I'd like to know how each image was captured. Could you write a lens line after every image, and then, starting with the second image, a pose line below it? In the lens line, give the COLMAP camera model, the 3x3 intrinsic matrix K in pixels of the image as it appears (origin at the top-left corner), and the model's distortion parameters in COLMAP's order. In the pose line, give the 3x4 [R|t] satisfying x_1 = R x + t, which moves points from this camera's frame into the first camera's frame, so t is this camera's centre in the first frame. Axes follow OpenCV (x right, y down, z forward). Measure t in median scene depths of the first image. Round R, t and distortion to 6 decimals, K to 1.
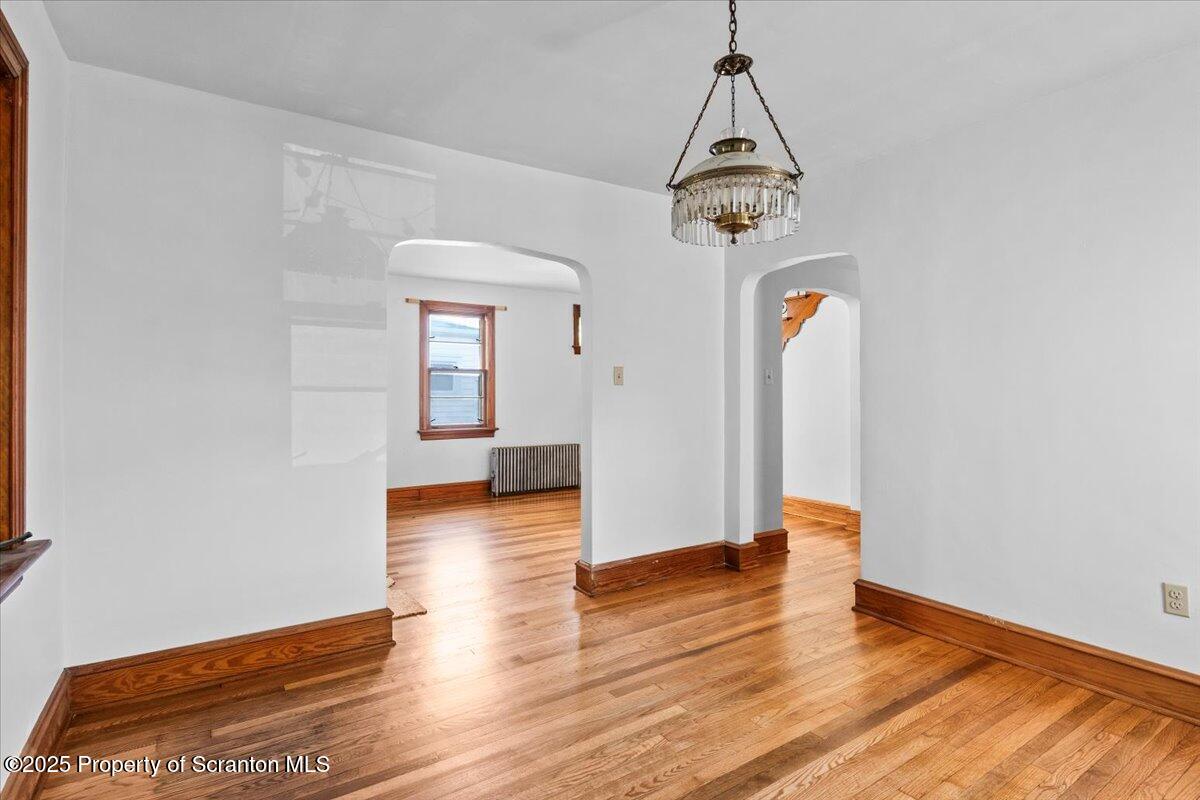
lens RADIAL K [[592.3, 0, 600.0], [0, 592.3, 400.0], [0, 0, 1]] dist [-0.014486, 0.000278]
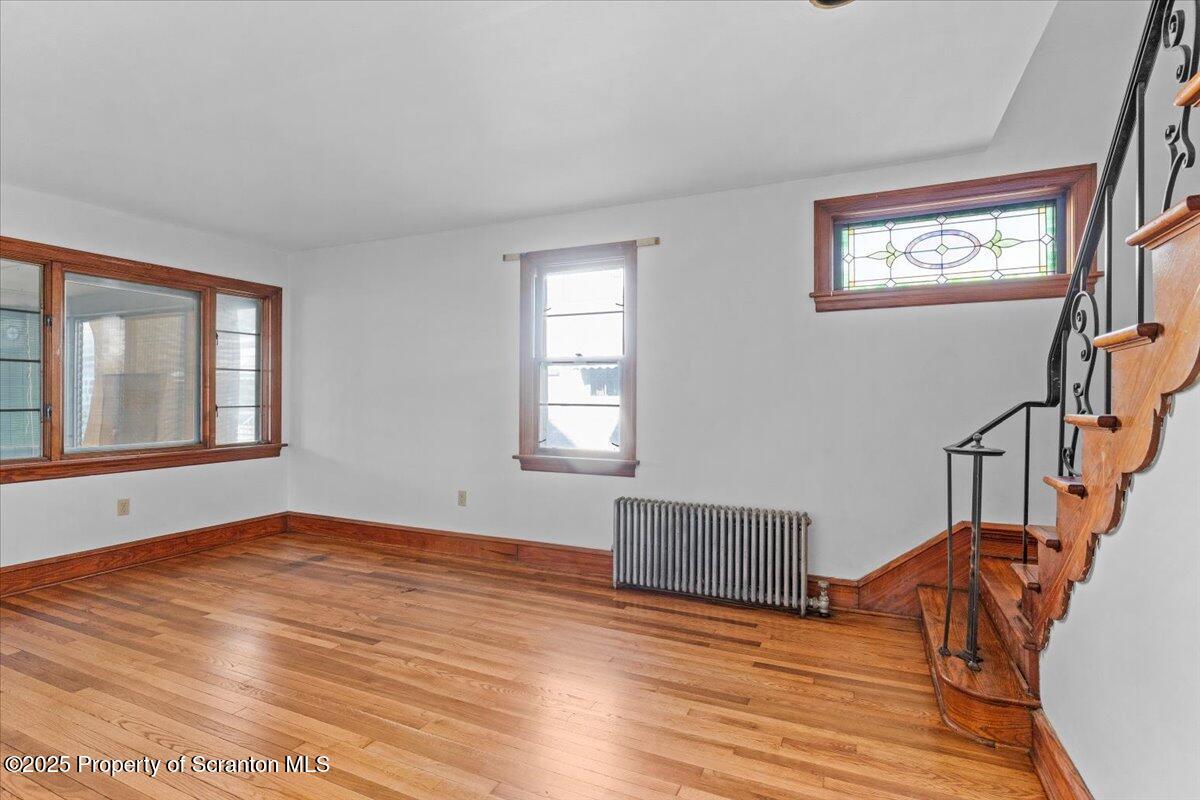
lens RADIAL K [[592.3, 0, 600.0], [0, 592.3, 400.0], [0, 0, 1]] dist [-0.014486, 0.000278]
pose [[0.524708, 0.007762, -0.851247, 0.274333], [-0.017009, 0.999854, -0.001368, -0.008190], [0.851113, 0.015196, 0.524763, 0.683072]]
